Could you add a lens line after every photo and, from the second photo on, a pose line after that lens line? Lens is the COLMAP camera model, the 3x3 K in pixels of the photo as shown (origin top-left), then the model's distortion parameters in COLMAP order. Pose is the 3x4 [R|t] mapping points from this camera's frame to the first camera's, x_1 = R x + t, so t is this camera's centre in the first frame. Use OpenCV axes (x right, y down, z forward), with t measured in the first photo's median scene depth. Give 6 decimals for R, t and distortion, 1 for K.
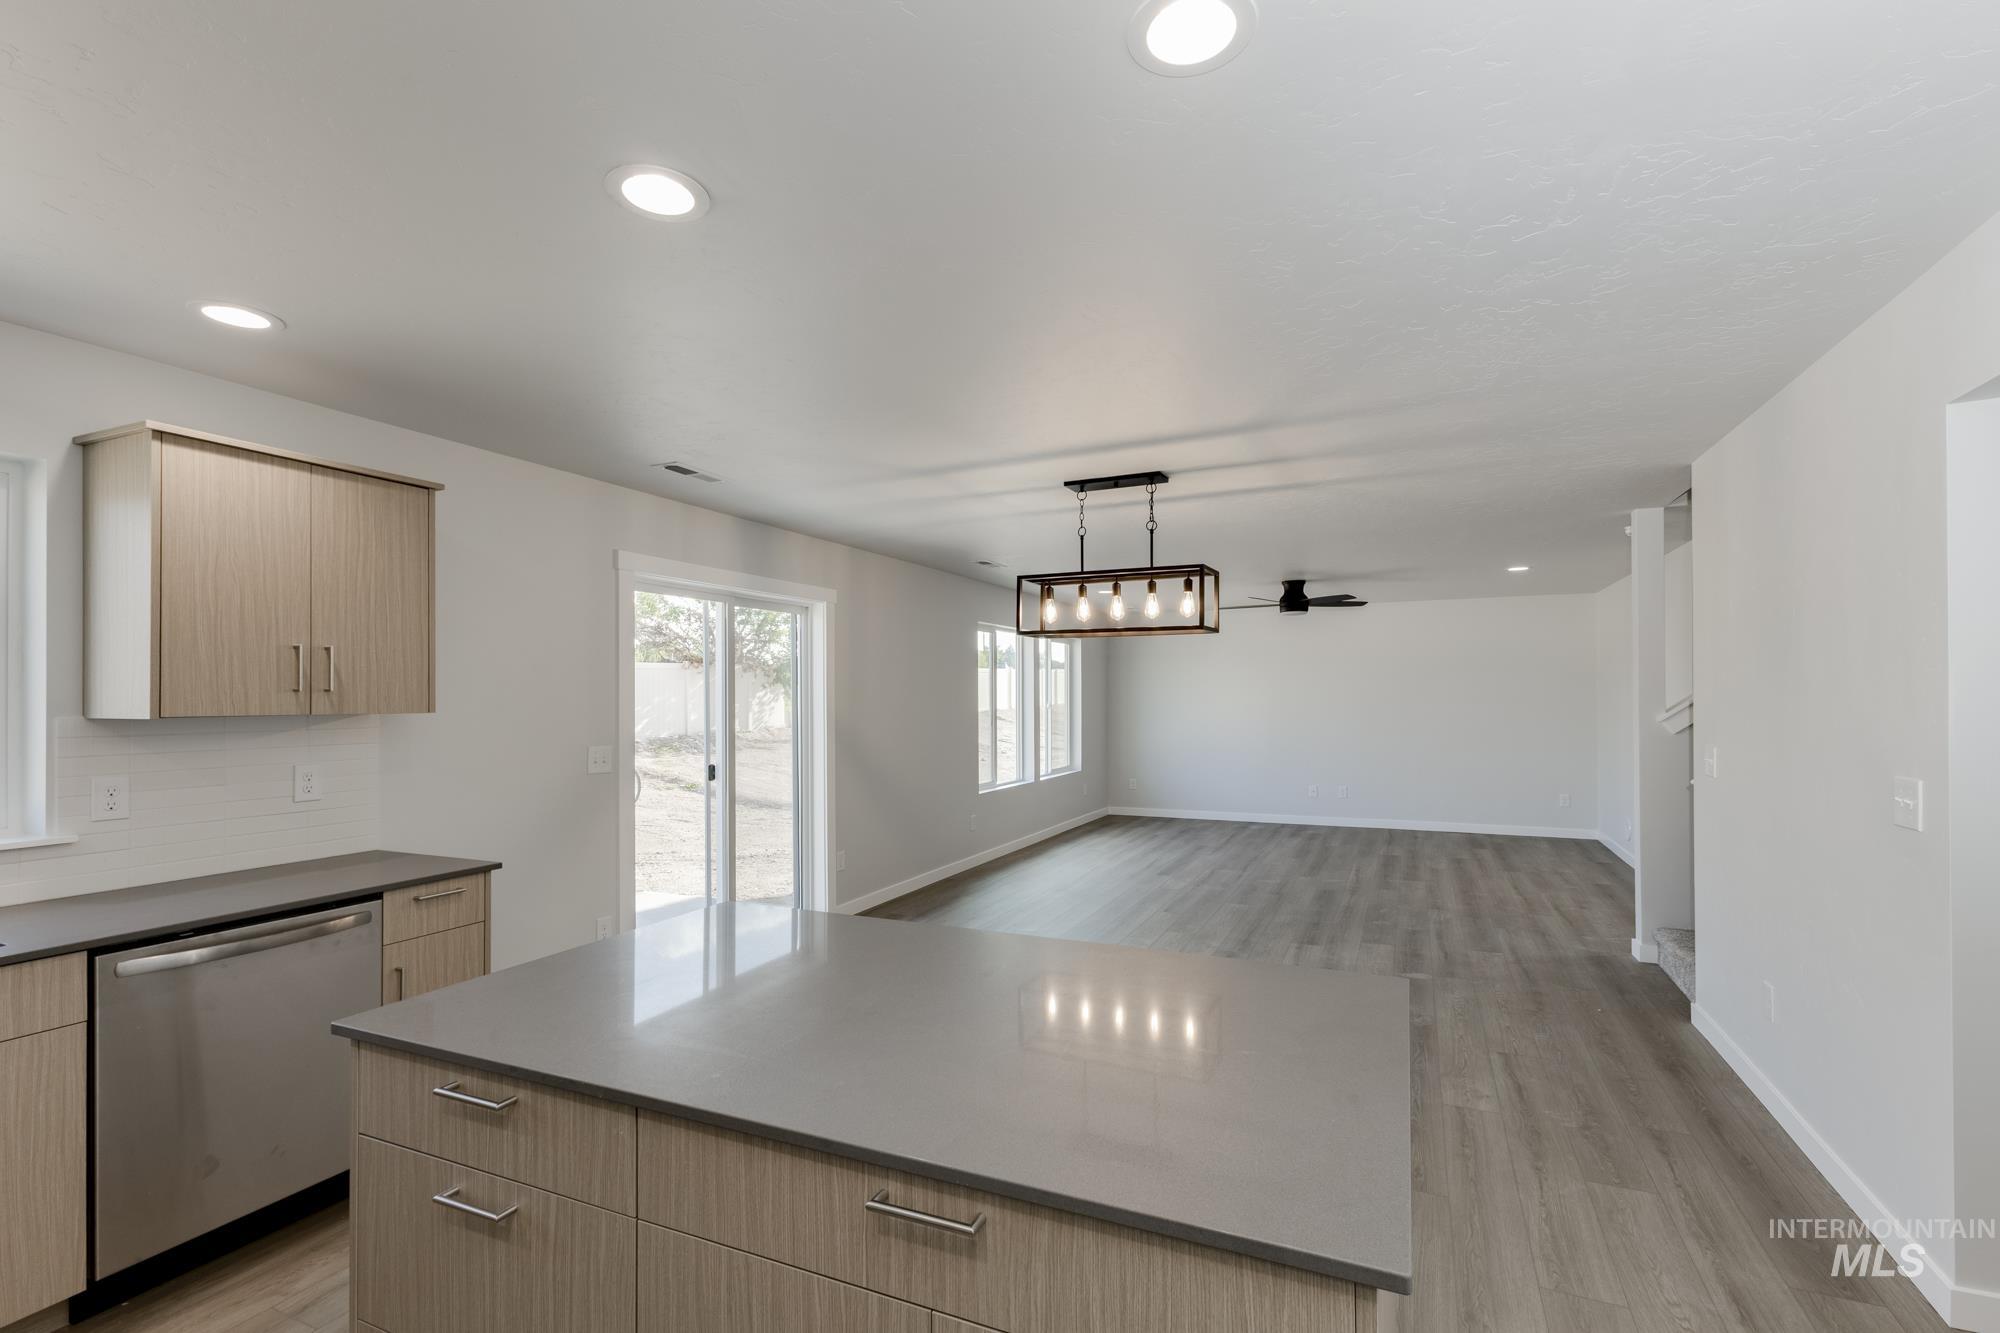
lens RADIAL K [[849.4, 0, 1030.1], [0, 849.4, 697.0], [0, 0, 1]] dist [-0.000926, 0.000051]
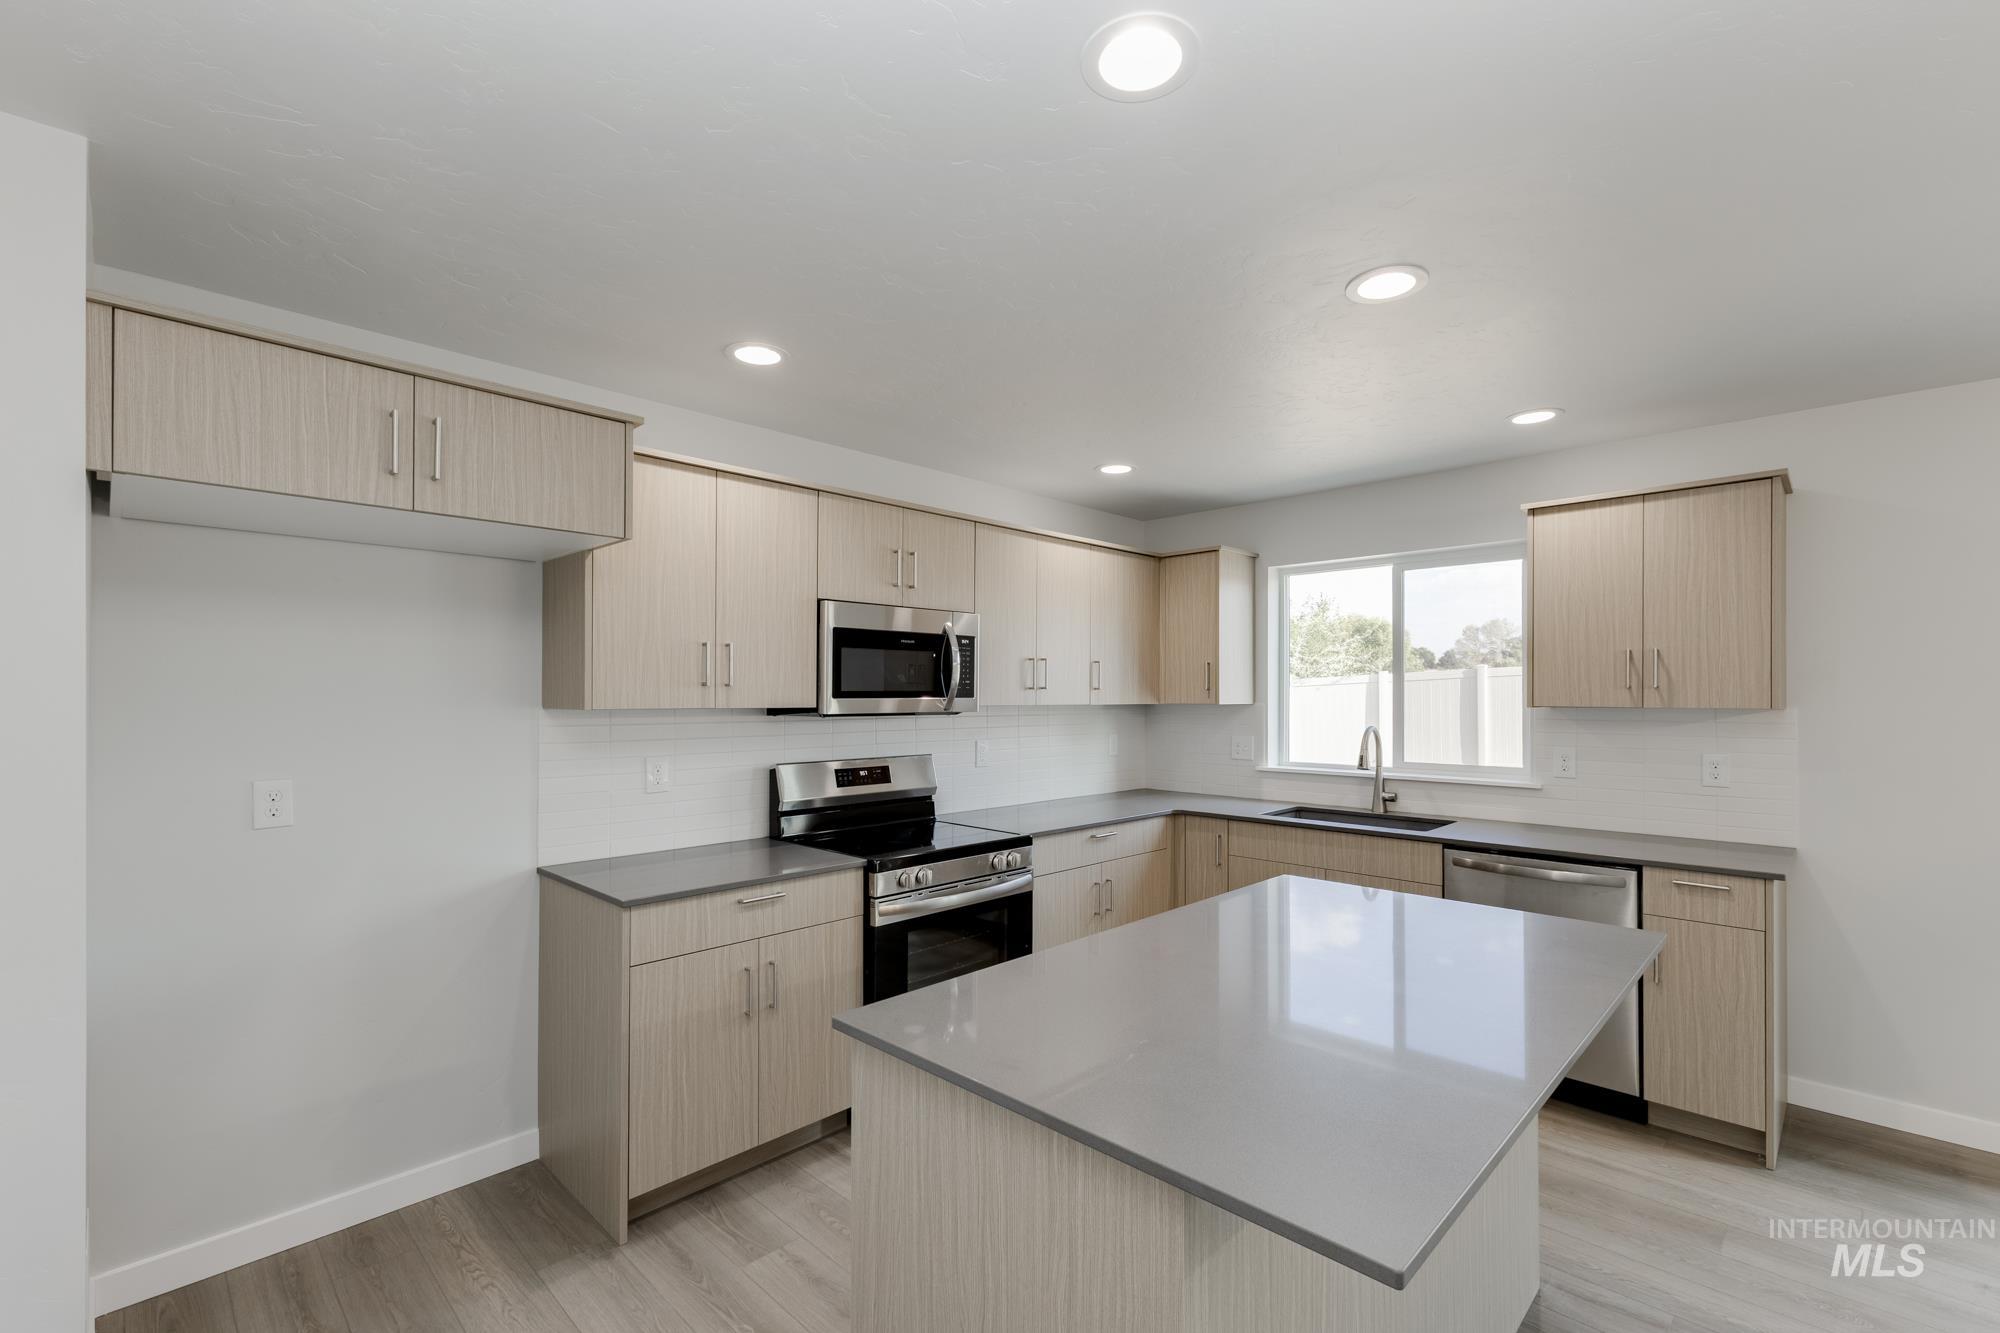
lens RADIAL K [[886.3, 0, 1004.4], [0, 886.3, 699.9], [0, 0, 1]] dist [0.001890, 0.000450]
pose [[-0.354740, 0.011461, -0.934895, 0.535044], [-0.000676, 0.999921, 0.012515, -0.004328], [0.934965, 0.005071, -0.354705, 0.525202]]
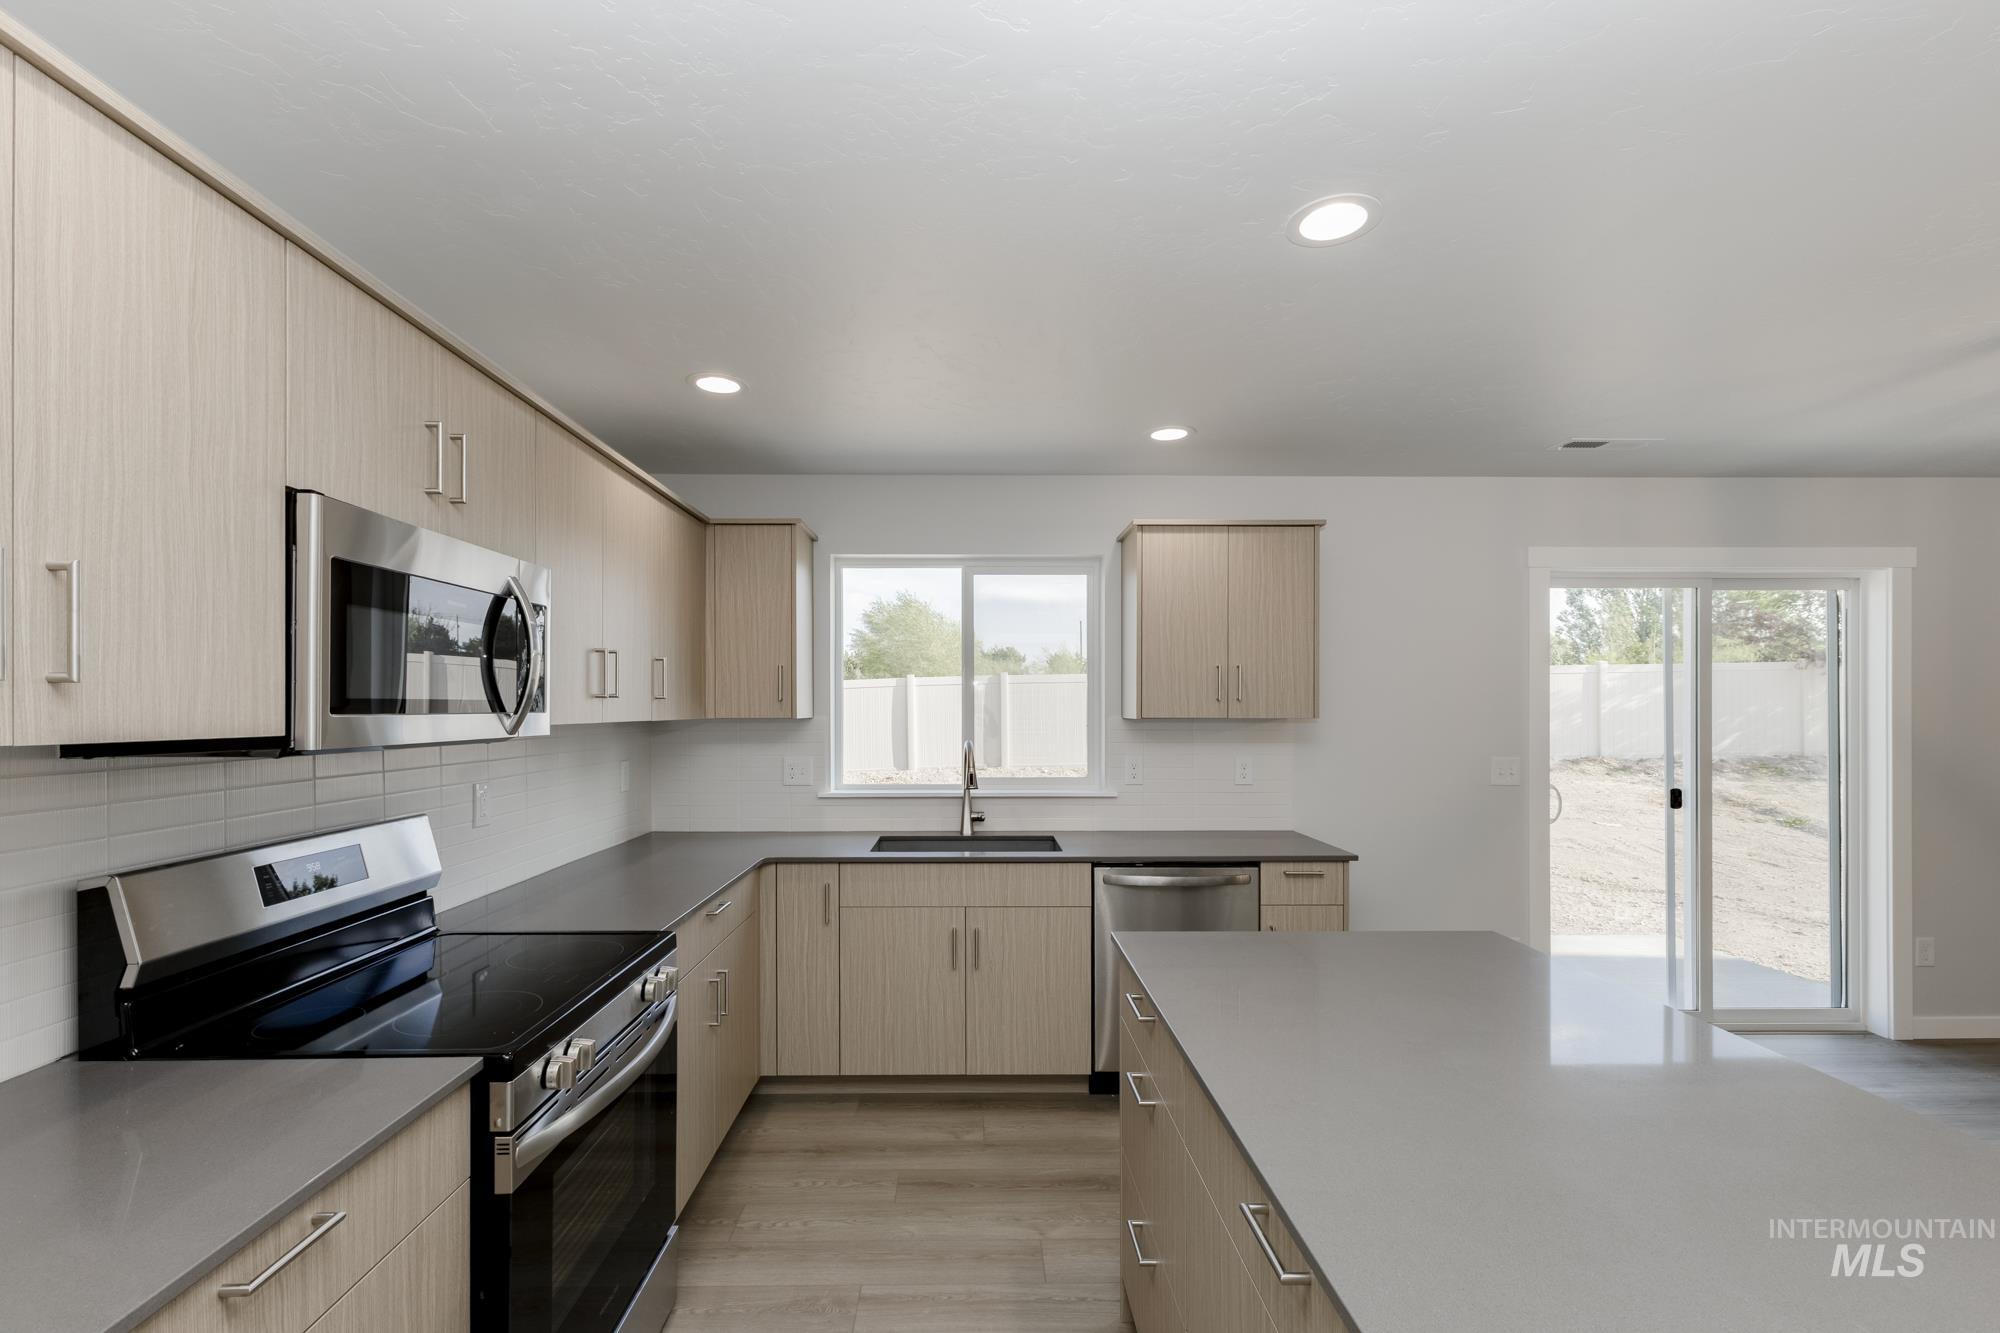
lens RADIAL K [[886.3, 0, 1004.4], [0, 886.3, 699.9], [0, 0, 1]] dist [0.001890, 0.000450]
pose [[0.419002, -0.000254, -0.907985, 0.214114], [-0.004468, 0.999987, -0.002342, -0.001197], [0.907974, 0.005038, 0.418995, 0.099248]]
